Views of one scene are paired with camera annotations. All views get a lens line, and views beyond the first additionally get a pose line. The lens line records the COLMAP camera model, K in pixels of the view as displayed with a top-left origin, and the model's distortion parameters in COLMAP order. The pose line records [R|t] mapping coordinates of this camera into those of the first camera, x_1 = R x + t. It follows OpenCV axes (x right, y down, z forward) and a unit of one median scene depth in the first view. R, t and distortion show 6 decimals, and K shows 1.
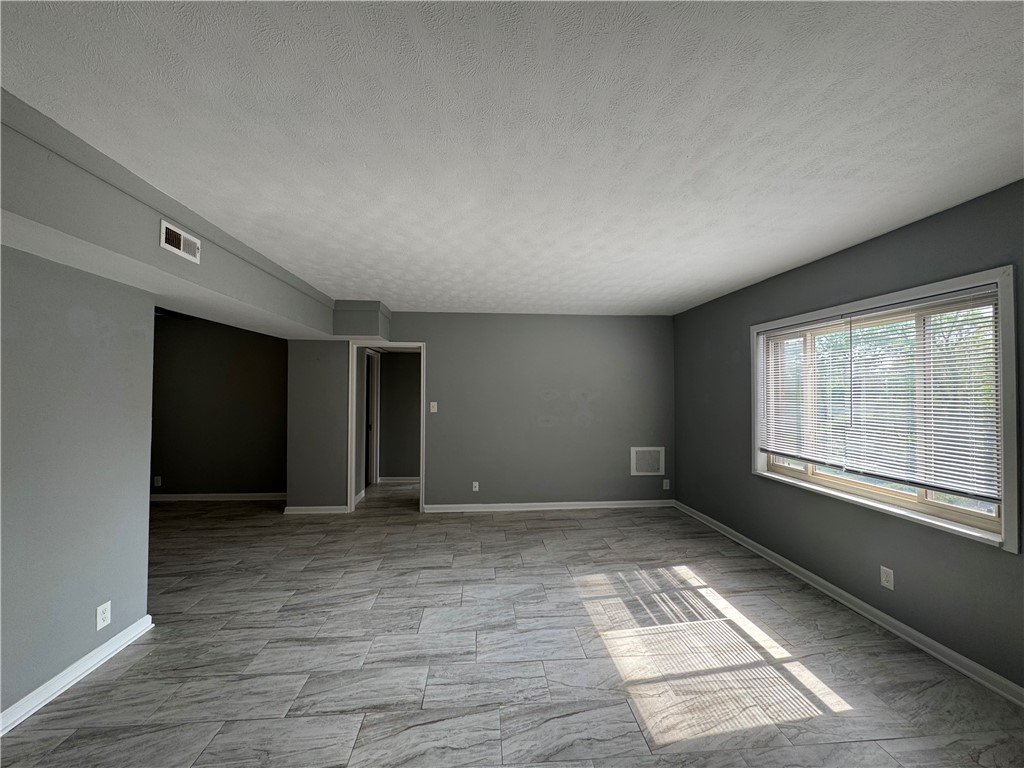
lens RADIAL K [[409.7, 0, 513.6], [0, 409.7, 384.6], [0, 0, 1]] dist [-0.004209, -0.000114]
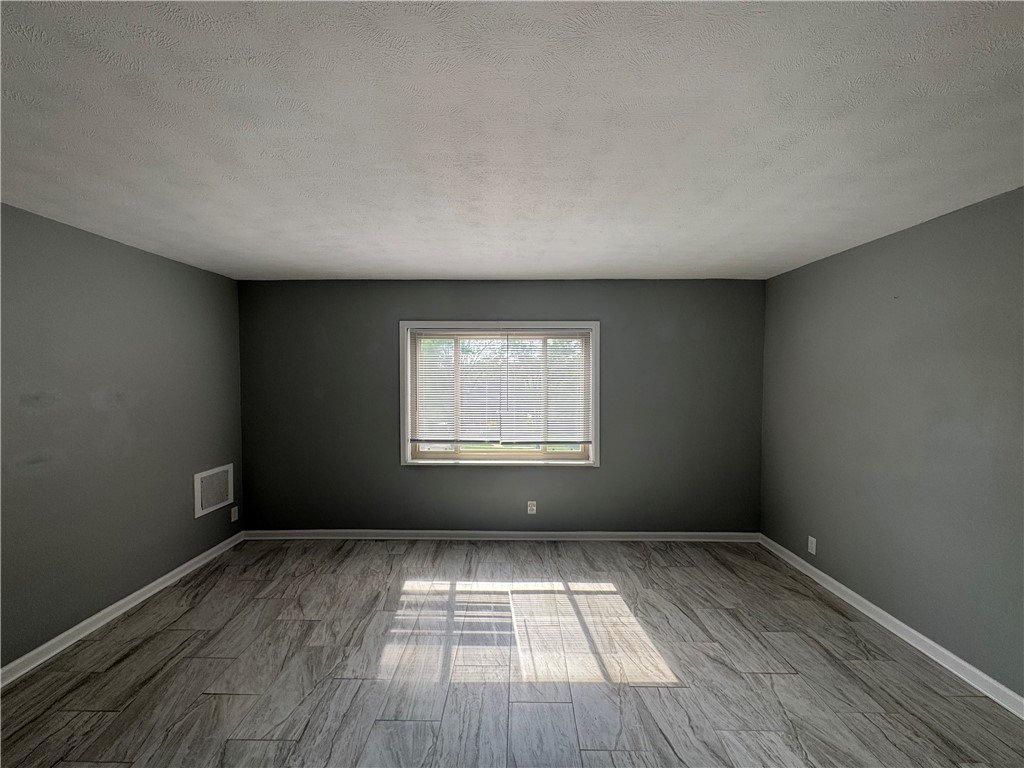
lens RADIAL K [[409.7, 0, 510.8], [0, 409.7, 383.2], [0, 0, 1]] dist [-0.004209, -0.000114]
pose [[0.099400, -0.024814, 0.994738, -0.496265], [-0.017778, 0.999485, 0.026709, -0.025351], [-0.994889, -0.020339, 0.098908, 0.765609]]
